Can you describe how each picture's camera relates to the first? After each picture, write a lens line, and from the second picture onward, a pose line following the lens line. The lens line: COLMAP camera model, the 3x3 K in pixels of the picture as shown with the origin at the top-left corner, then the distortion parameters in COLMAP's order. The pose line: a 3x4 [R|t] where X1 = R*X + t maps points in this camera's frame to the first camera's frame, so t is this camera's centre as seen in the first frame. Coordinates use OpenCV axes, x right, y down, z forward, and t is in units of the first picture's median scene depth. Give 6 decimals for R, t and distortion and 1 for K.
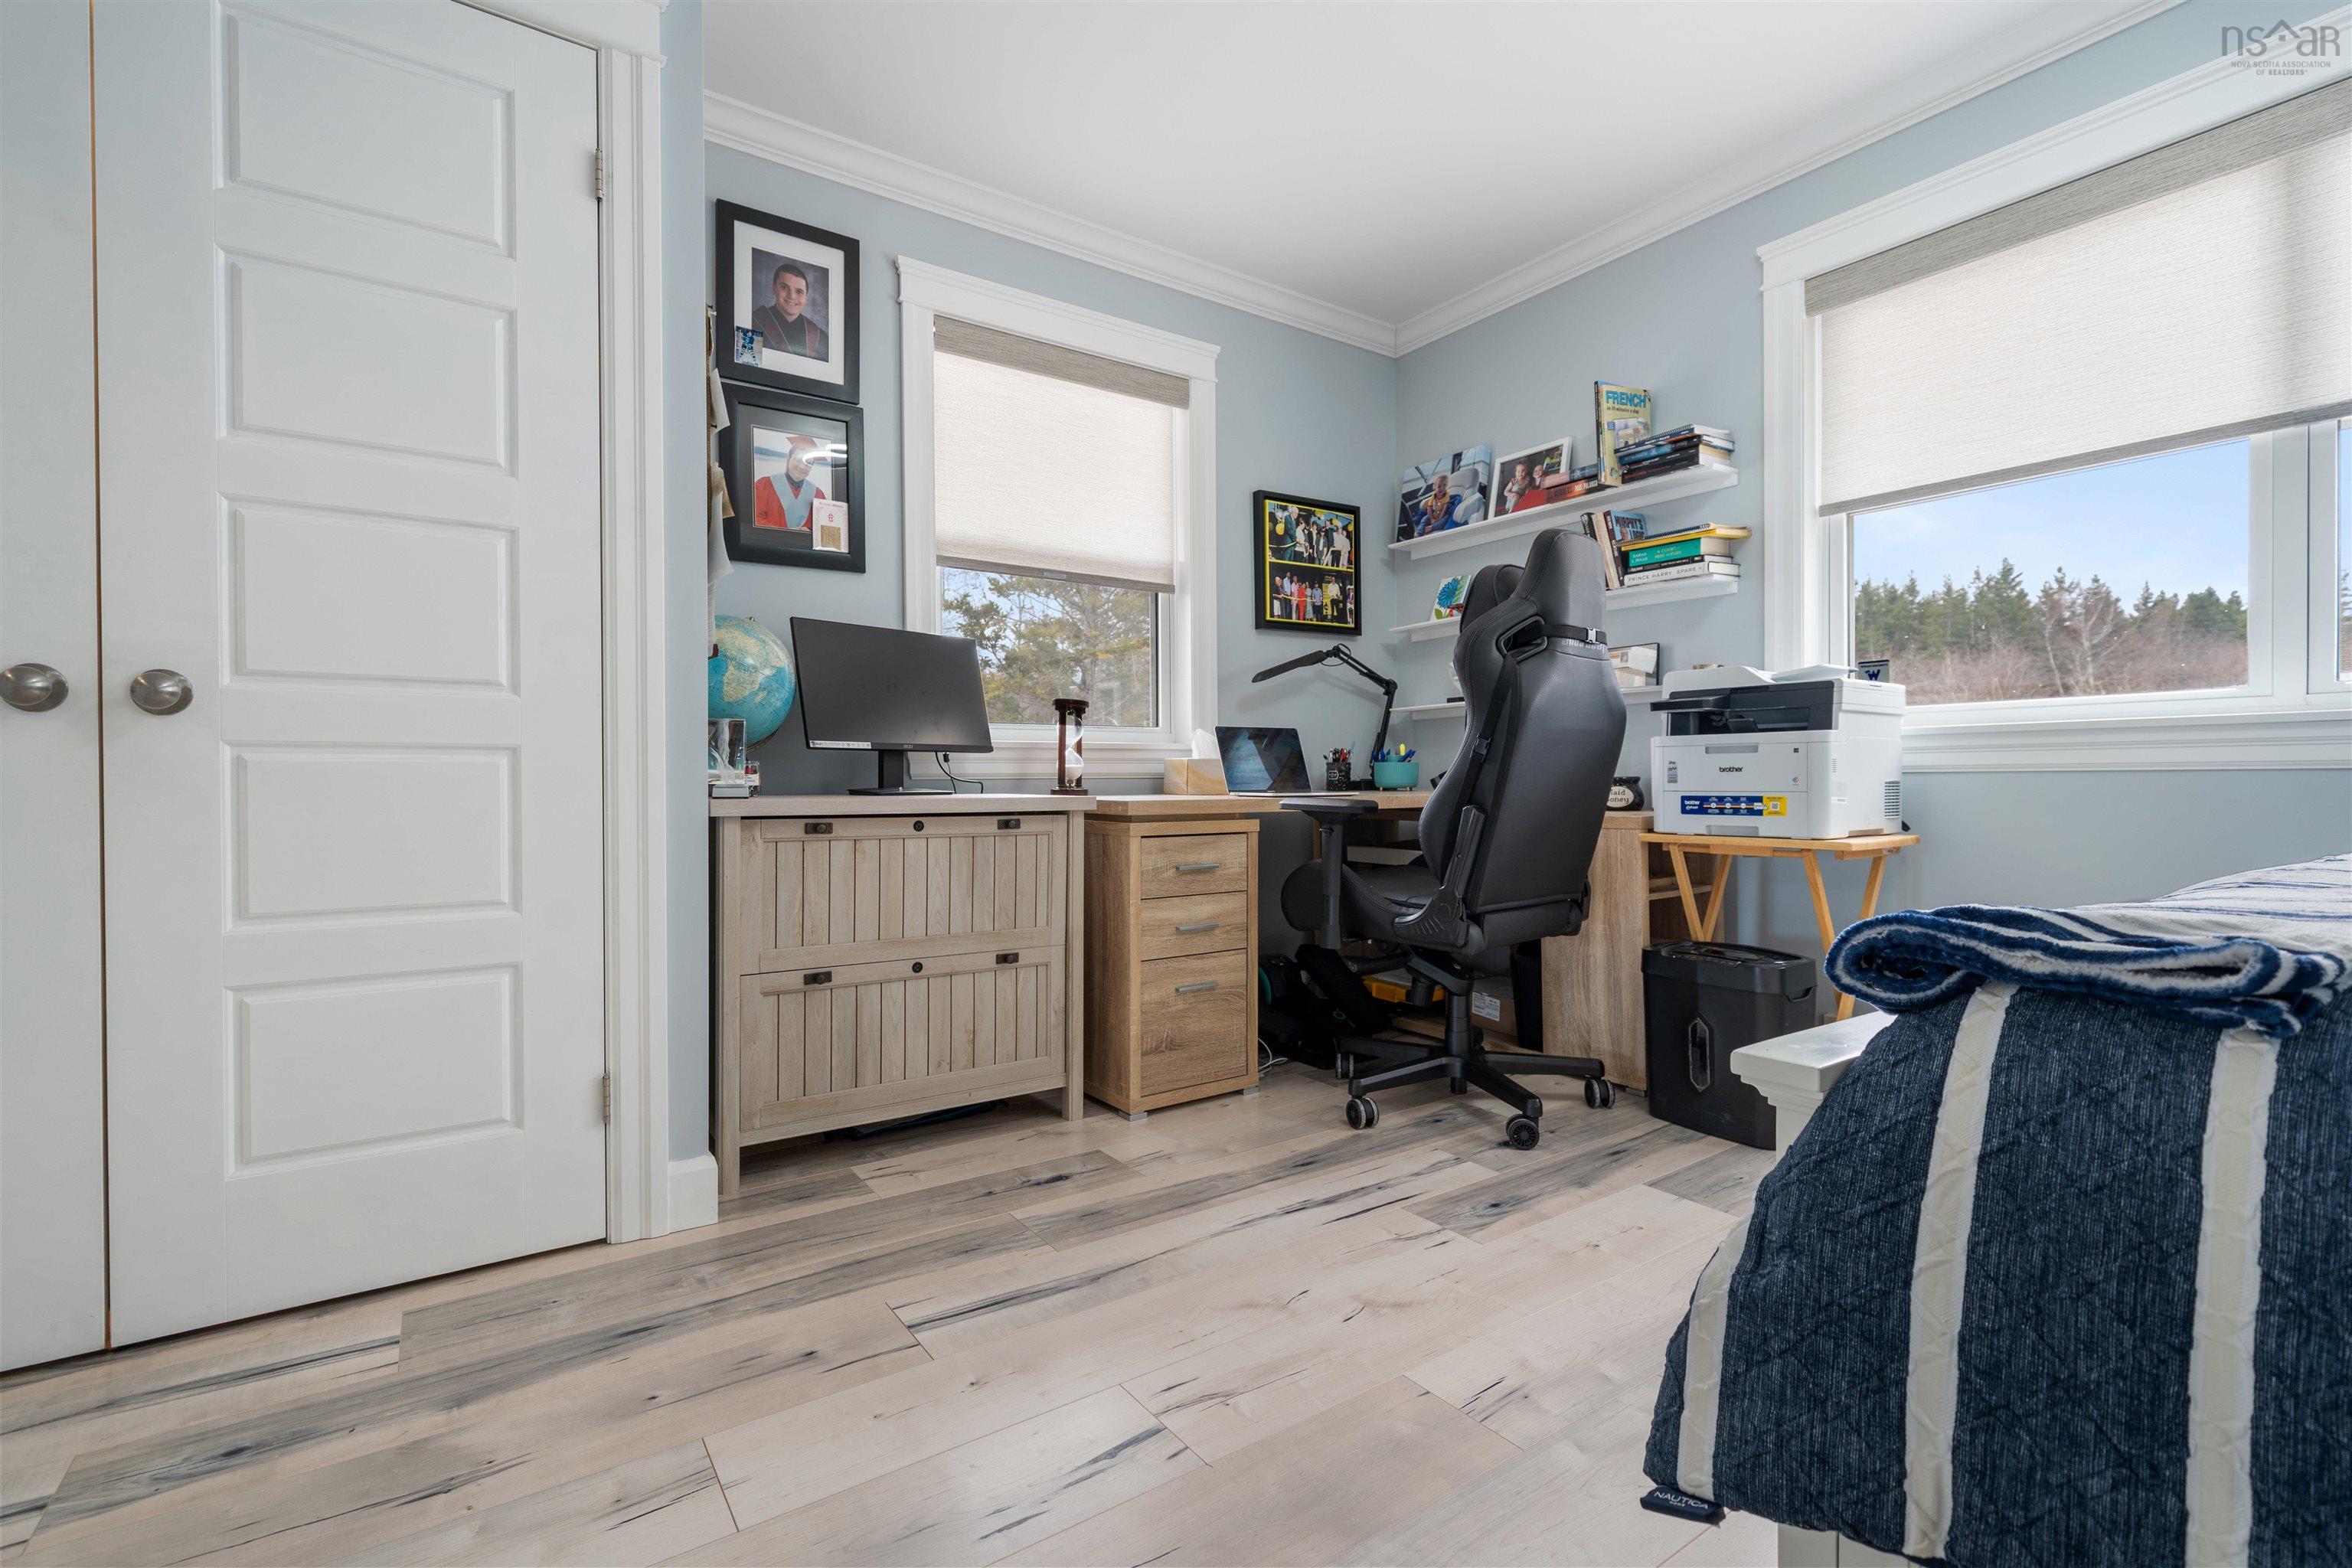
lens RADIAL K [[1054.9, 0, 1174.8], [0, 1054.9, 787.8], [0, 0, 1]] dist [0.000493, 0.000035]
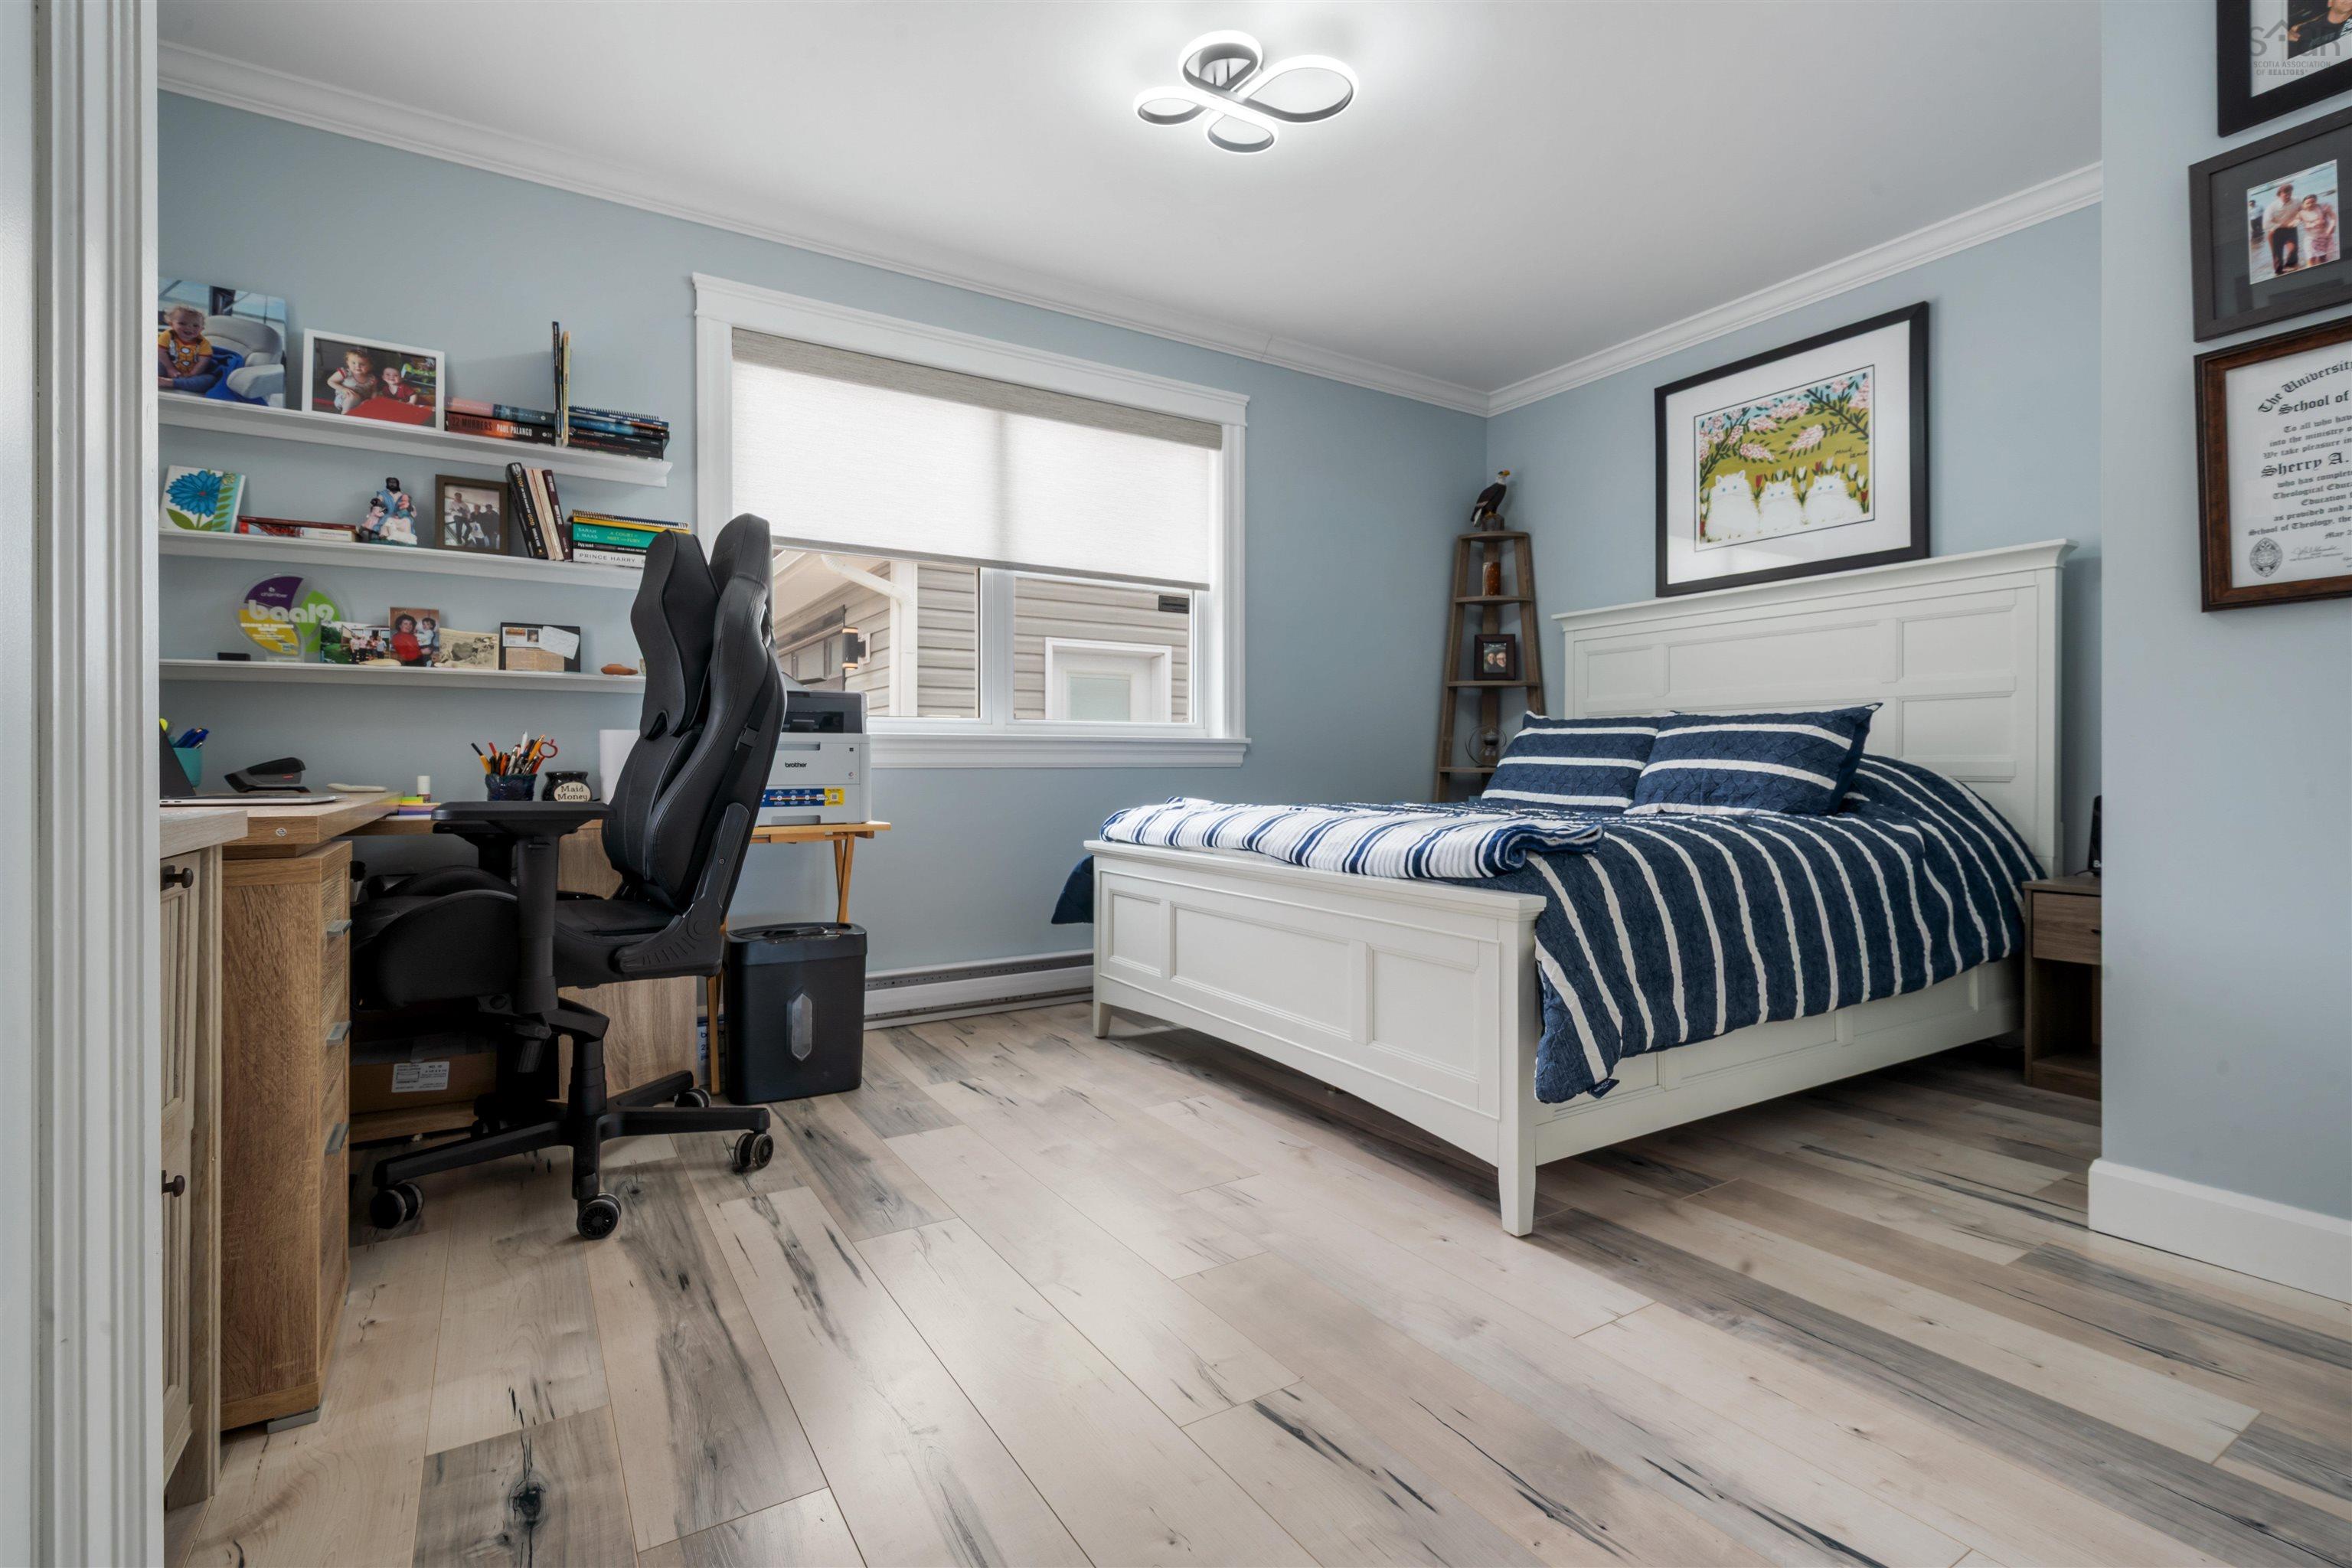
lens RADIAL K [[1067.6, 0, 1172.9], [0, 1067.6, 769.1], [0, 0, 1]] dist [0.002784, 0.000573]
pose [[0.040777, 0.002833, 0.999164, -0.587912], [0.010320, 0.999941, -0.003257, -0.005598], [-0.999115, 0.010445, 0.040745, 0.569416]]
